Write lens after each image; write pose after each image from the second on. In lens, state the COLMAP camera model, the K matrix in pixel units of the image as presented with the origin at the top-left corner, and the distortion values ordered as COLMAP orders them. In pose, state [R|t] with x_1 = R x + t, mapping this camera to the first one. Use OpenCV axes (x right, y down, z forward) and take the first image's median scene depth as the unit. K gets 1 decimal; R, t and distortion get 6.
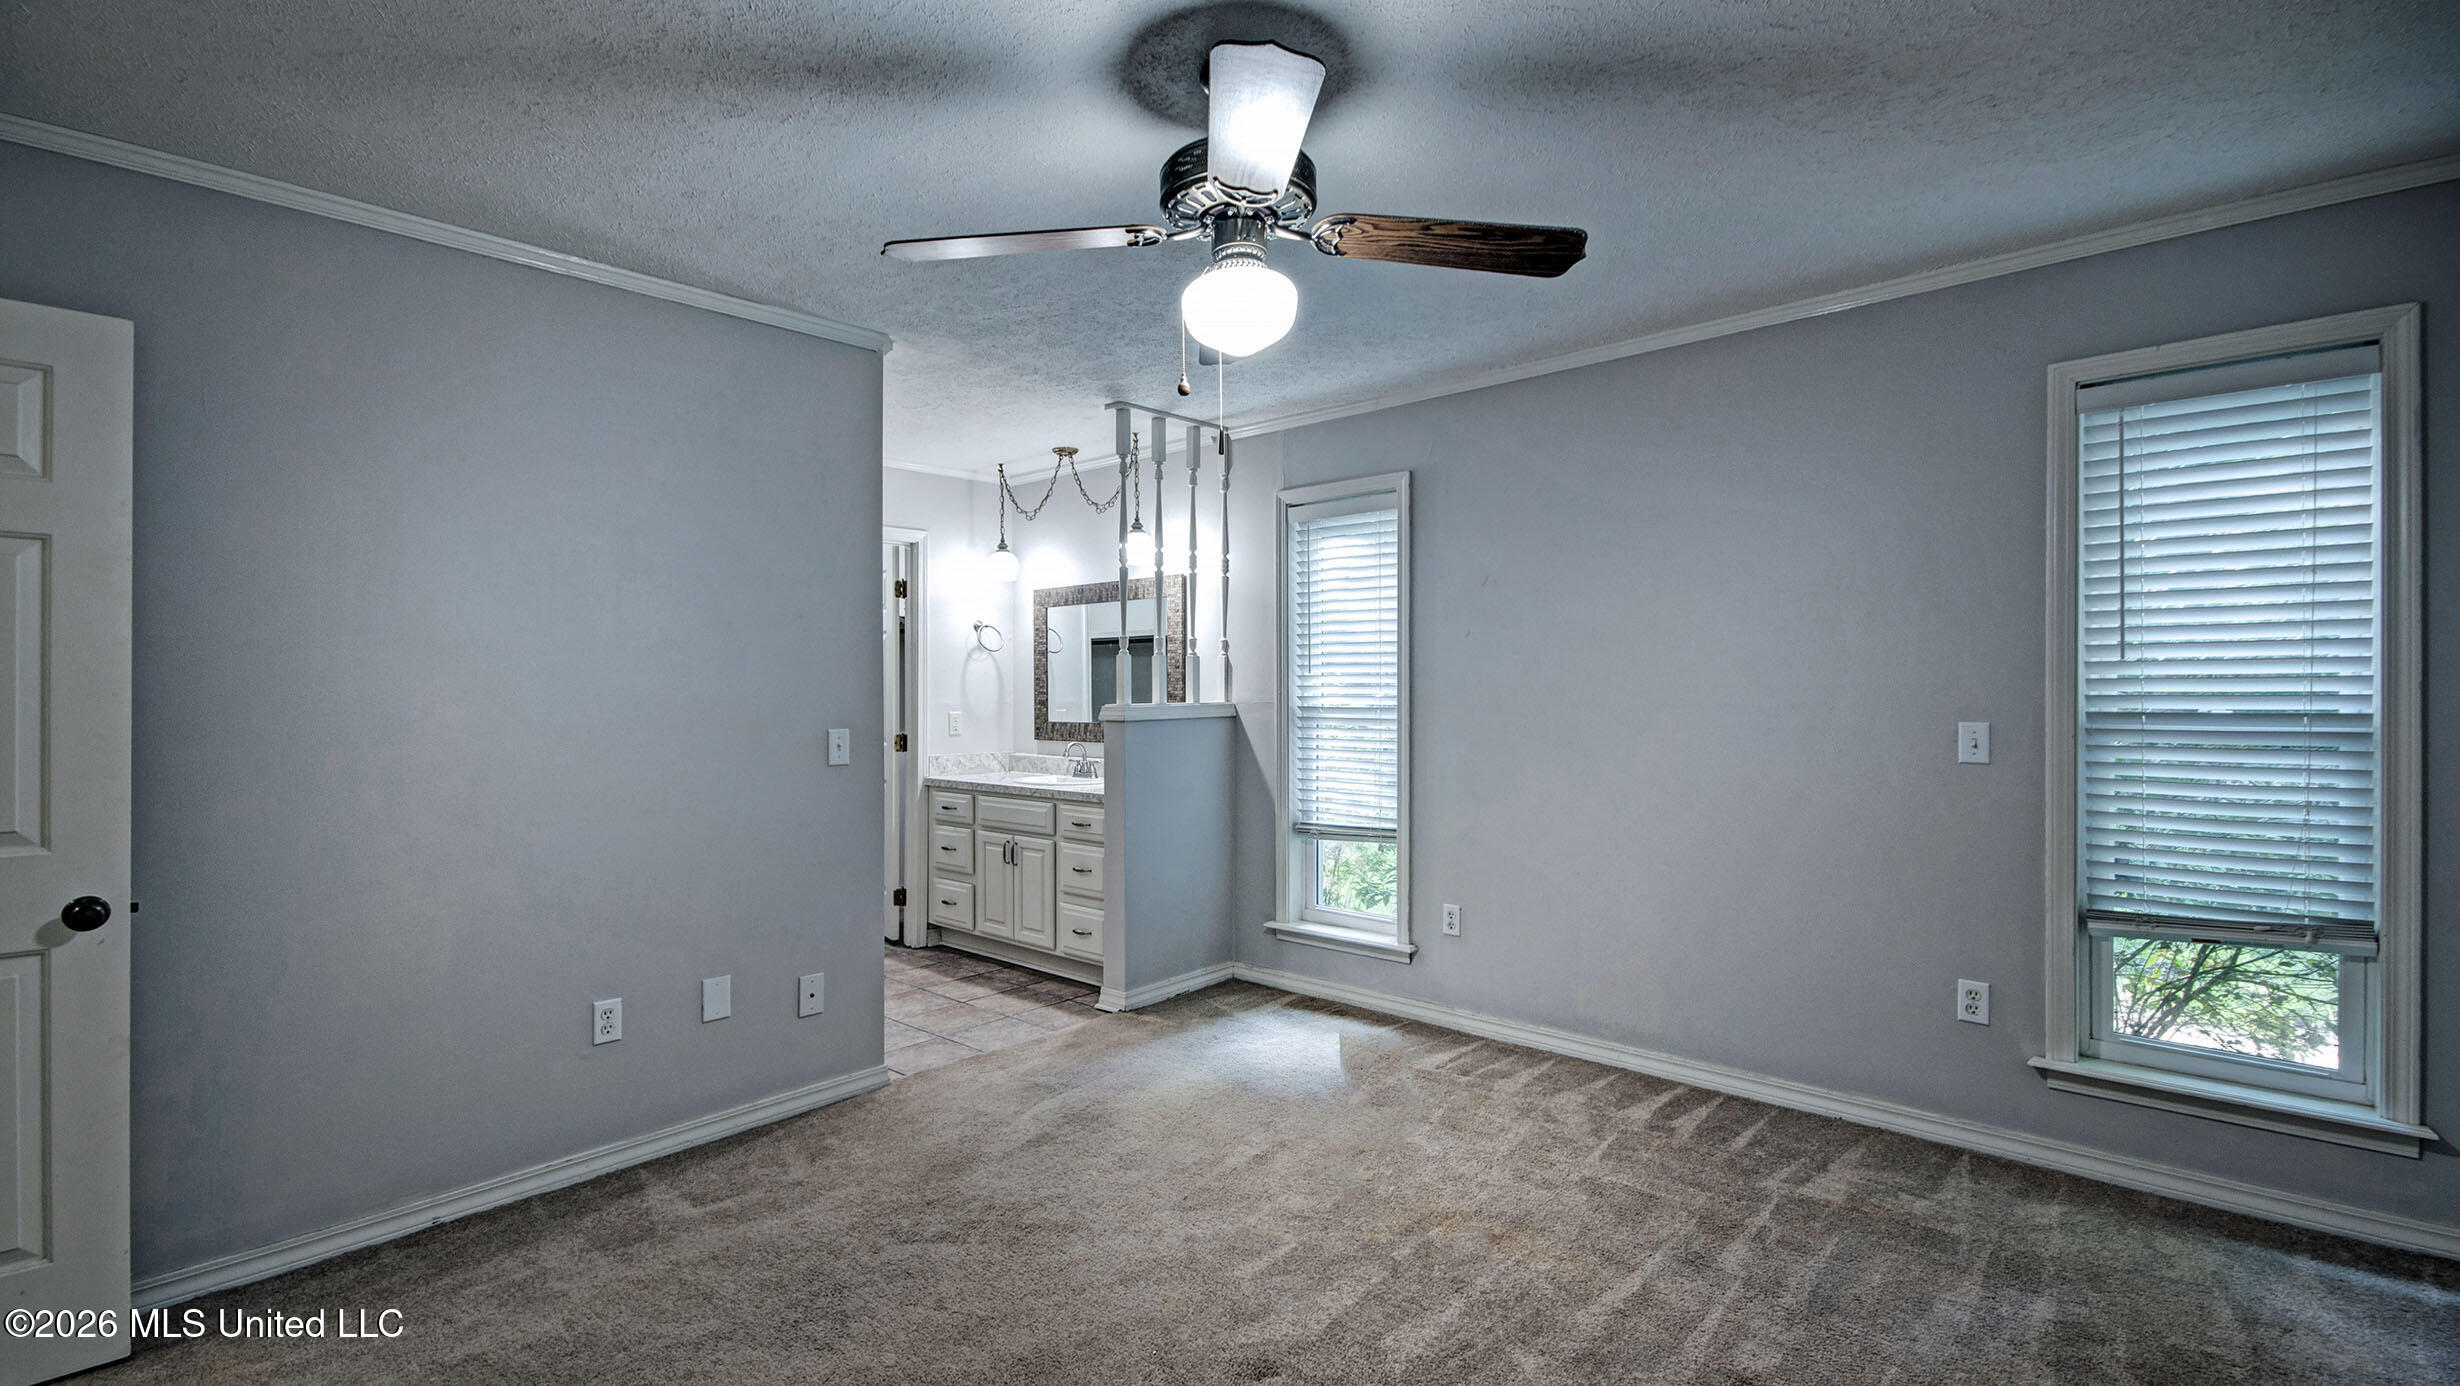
lens RADIAL K [[1106.8, 0, 1216.5], [0, 1106.8, 699.2], [0, 0, 1]] dist [-0.013061, -0.002123]
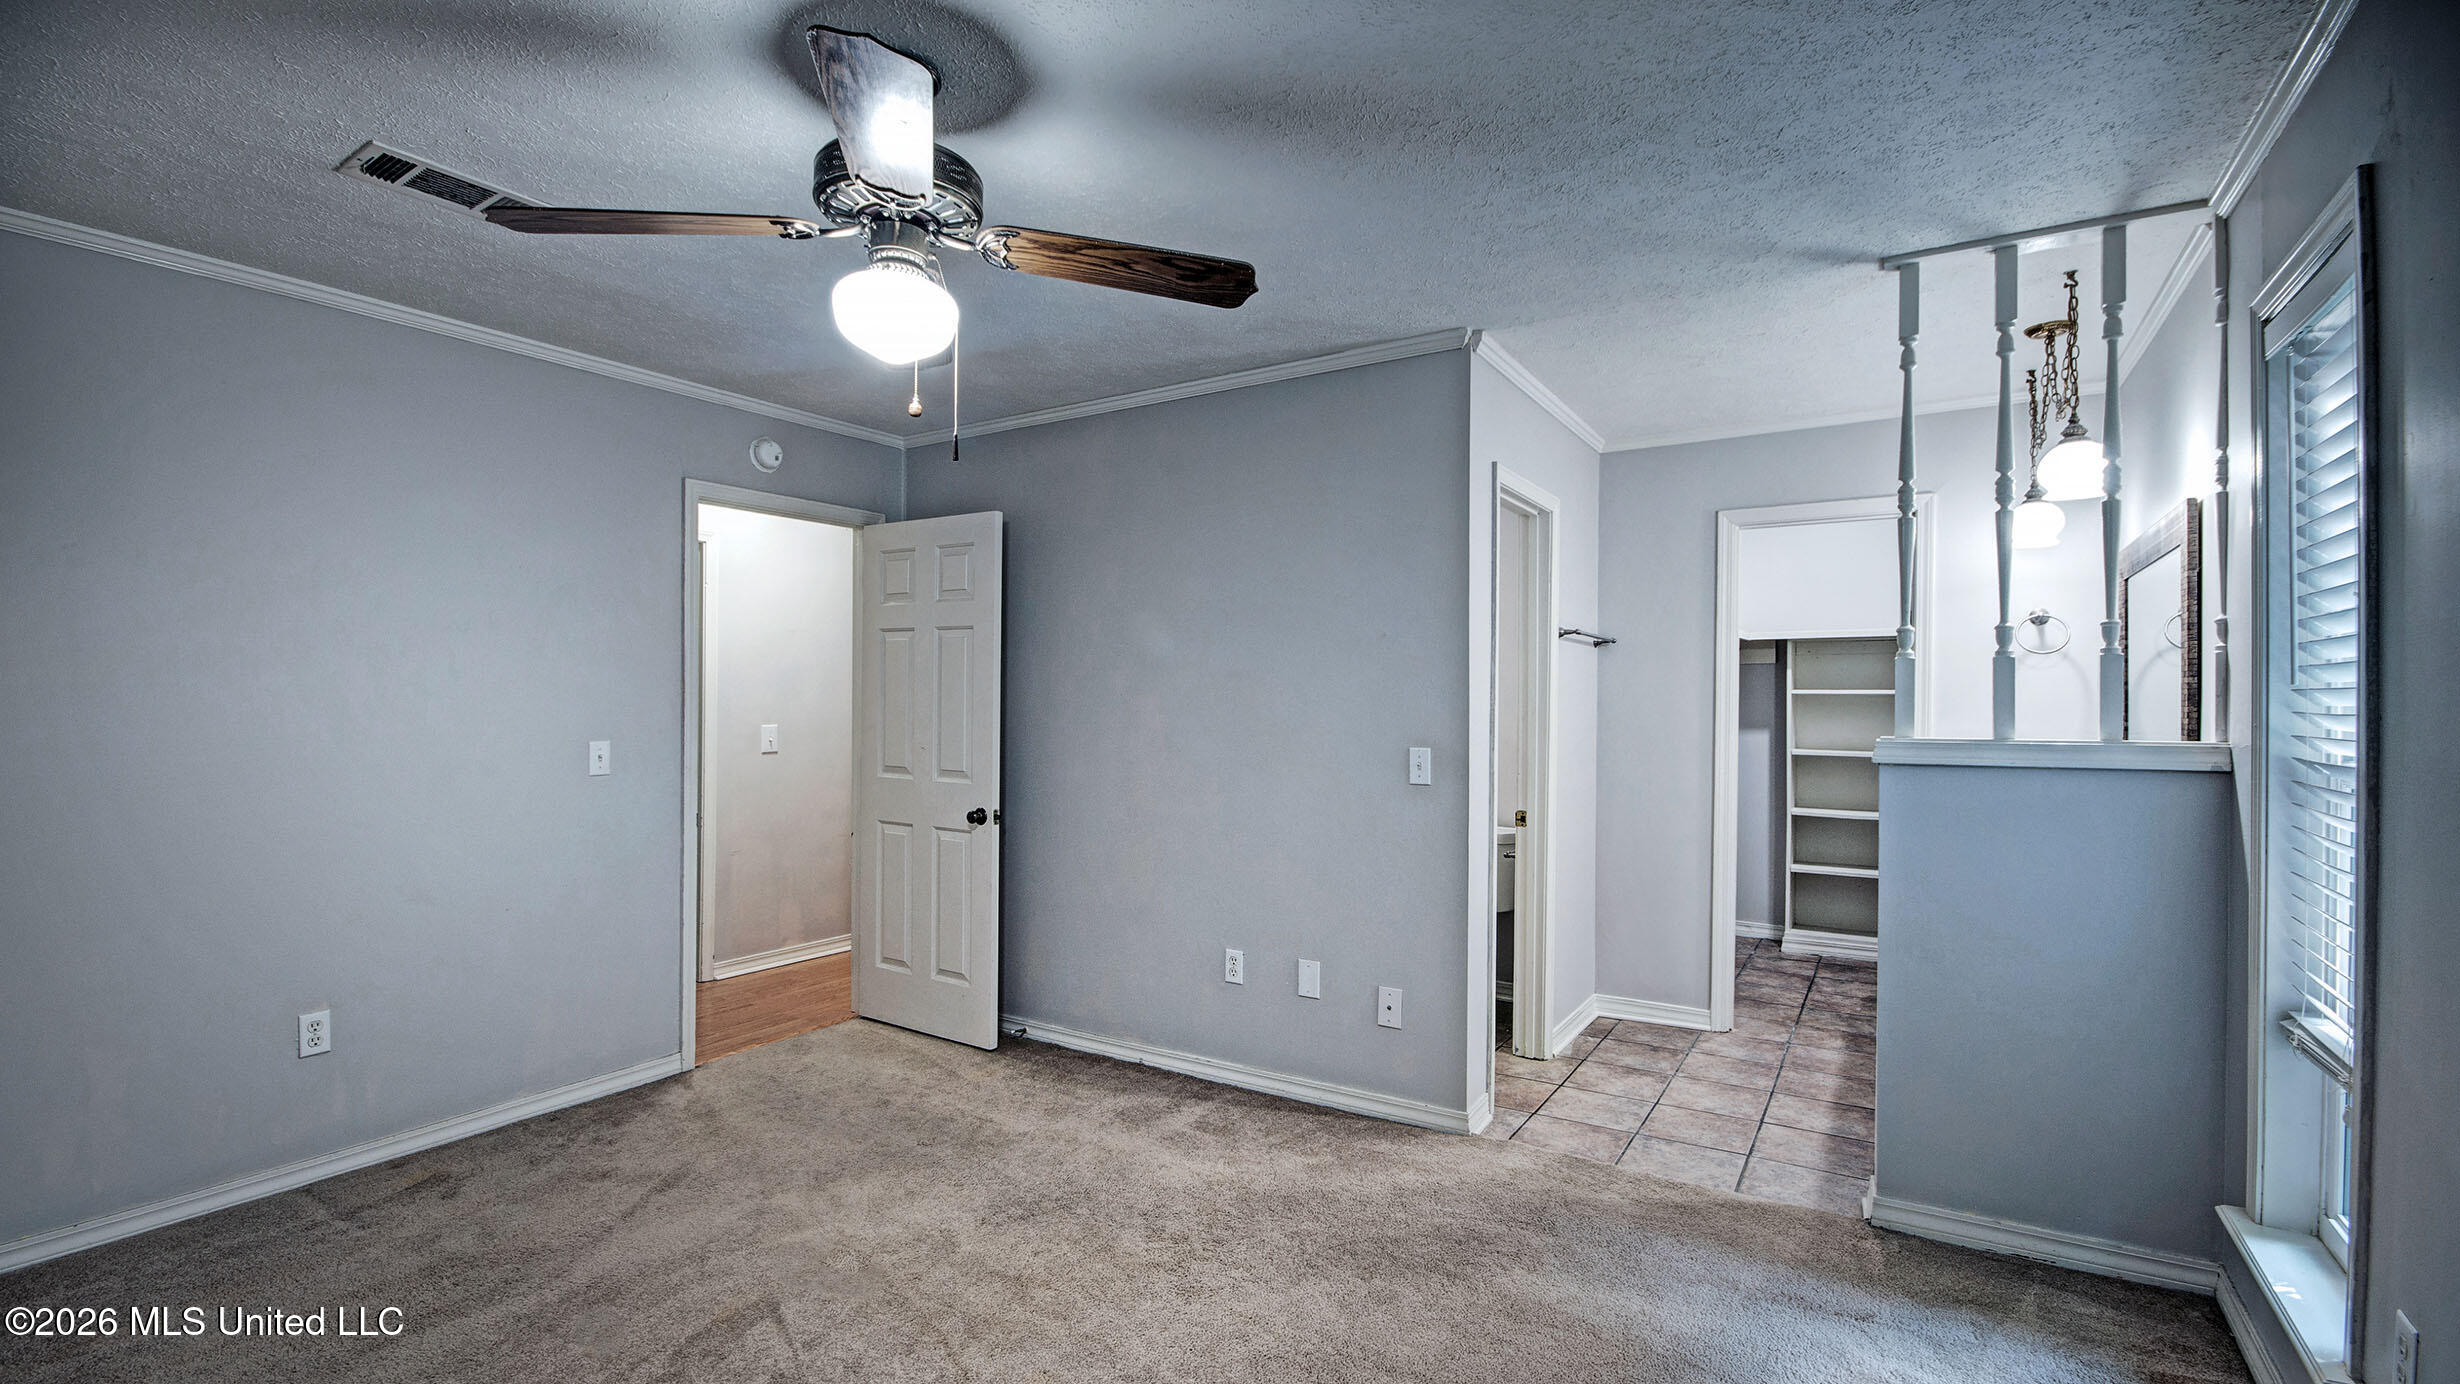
lens RADIAL K [[1086.6, 0, 1211.9], [0, 1086.6, 694.7], [0, 0, 1]] dist [-0.003536, -0.000904]
pose [[0.155627, 0.000502, -0.987816, 0.491021], [-0.014678, 0.999891, -0.001804, -0.013829], [0.987707, 0.014780, 0.155618, 0.553161]]
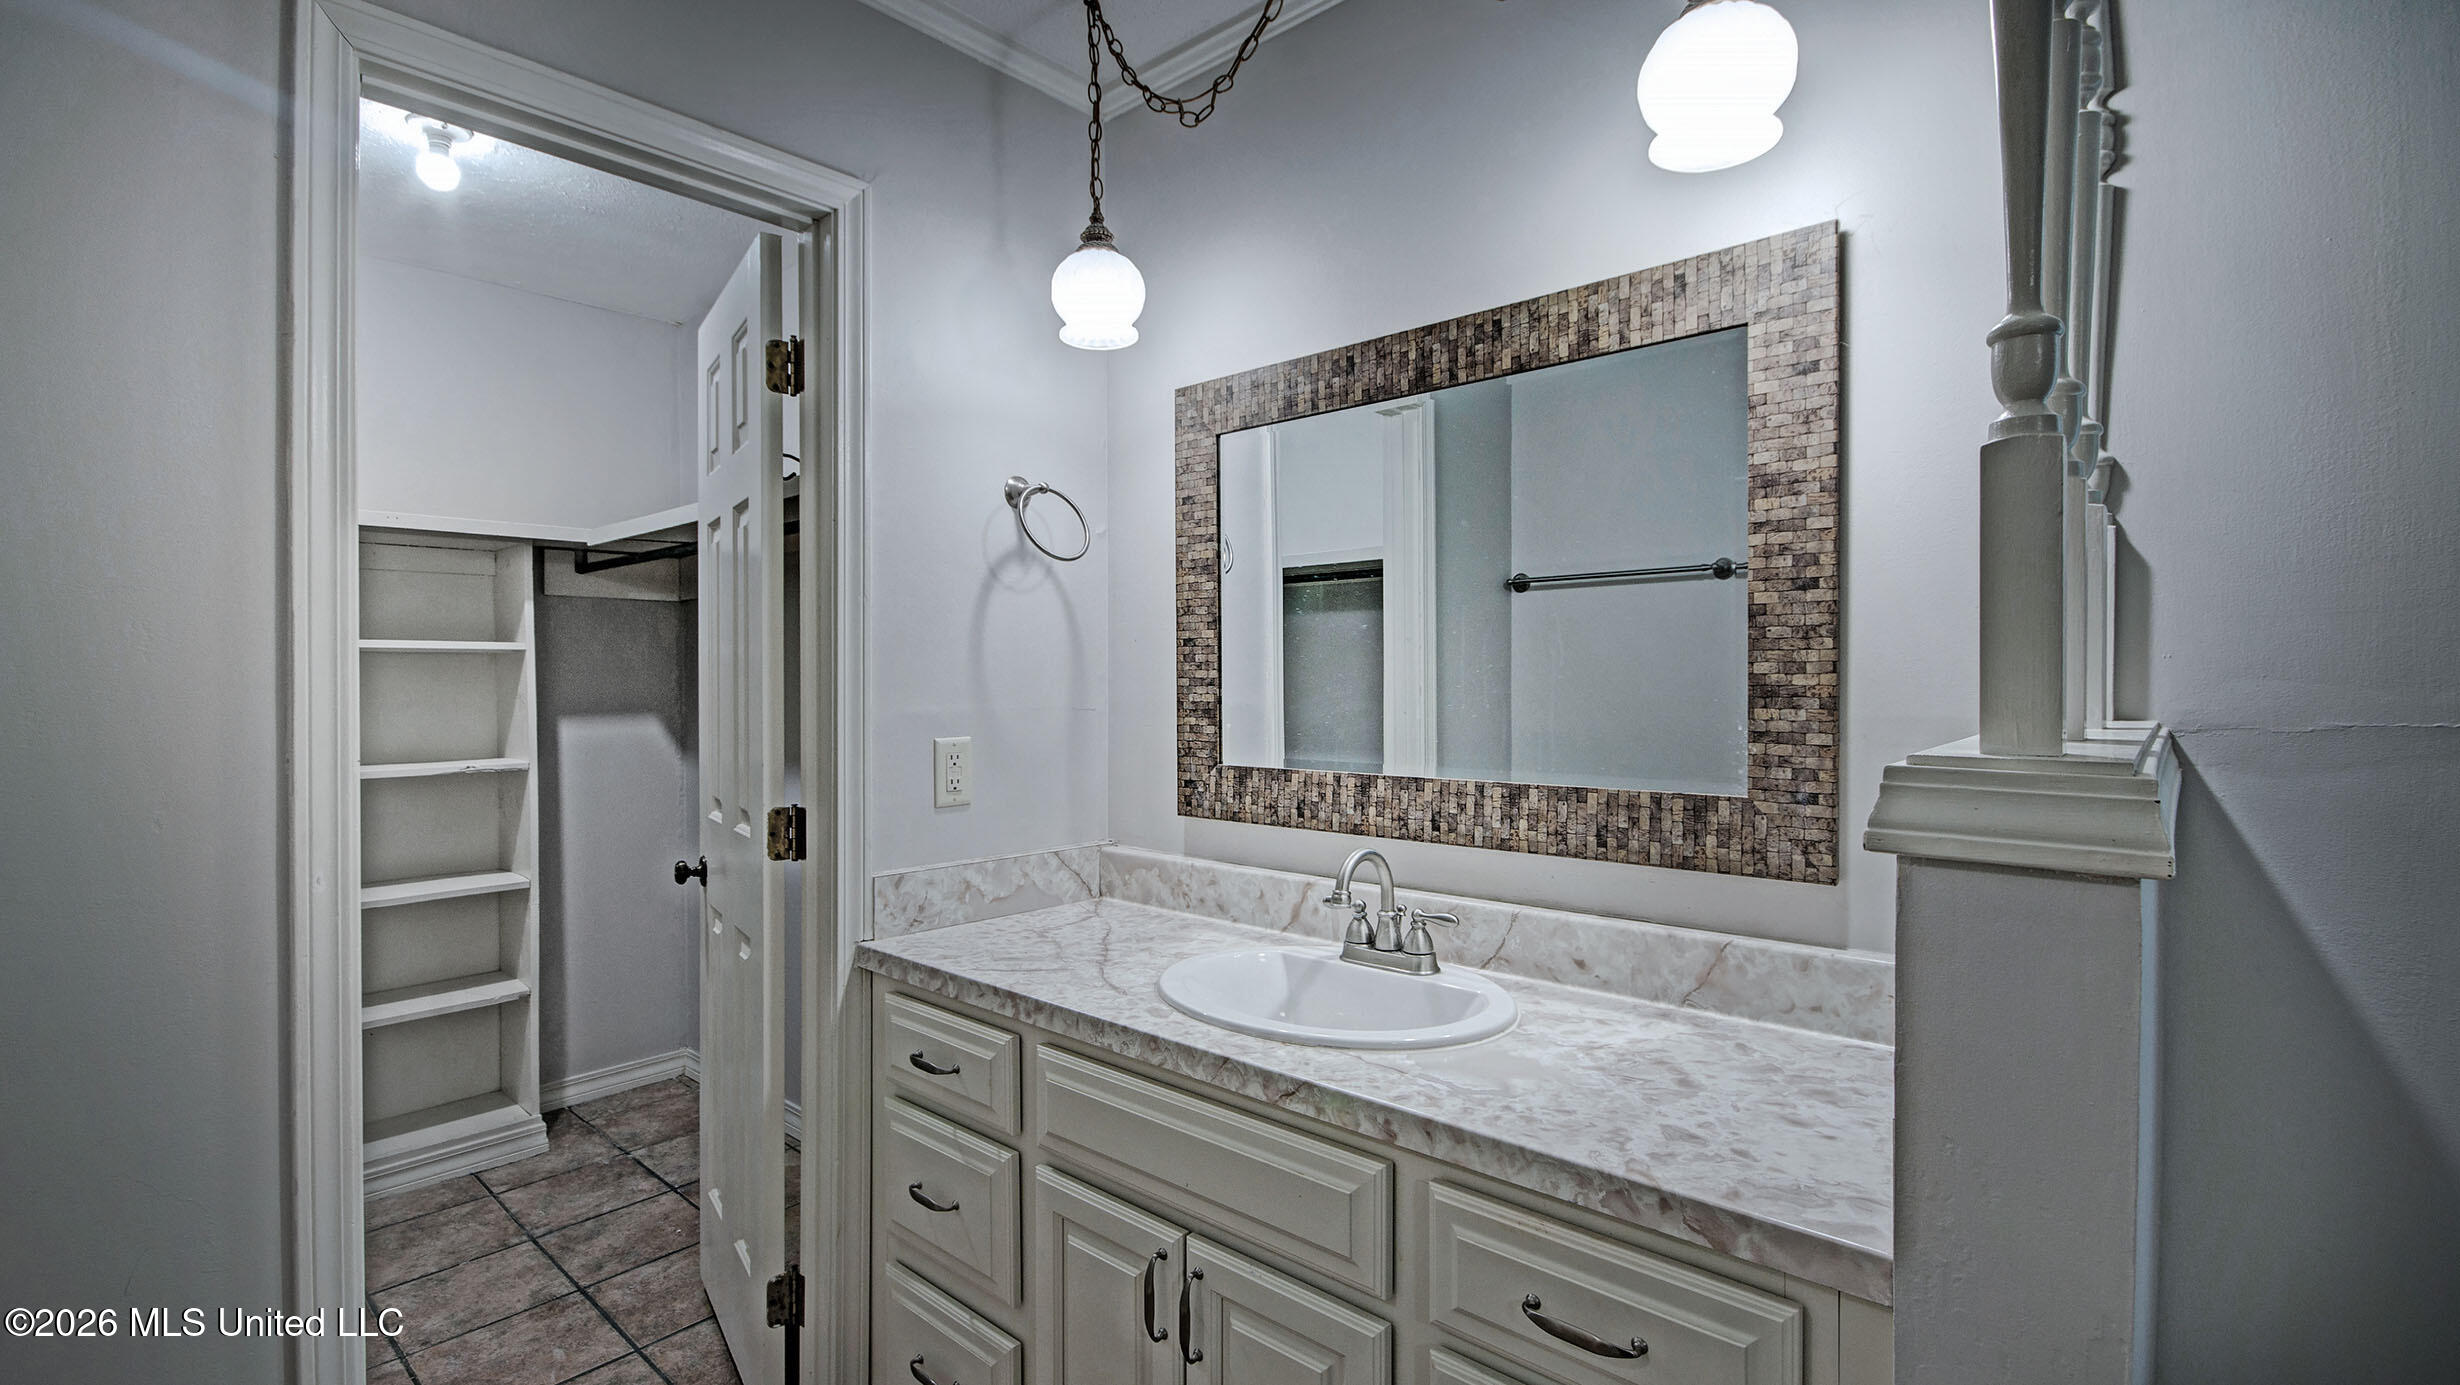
lens RADIAL K [[1086.6, 0, 1185.3], [0, 1086.6, 678.5], [0, 0, 1]] dist [-0.003536, -0.000904]
pose [[0.999975, -0.001868, -0.006753, -0.217892], [0.001831, 0.999983, -0.005458, -0.006855], [0.006763, 0.005446, 0.999962, 0.895913]]
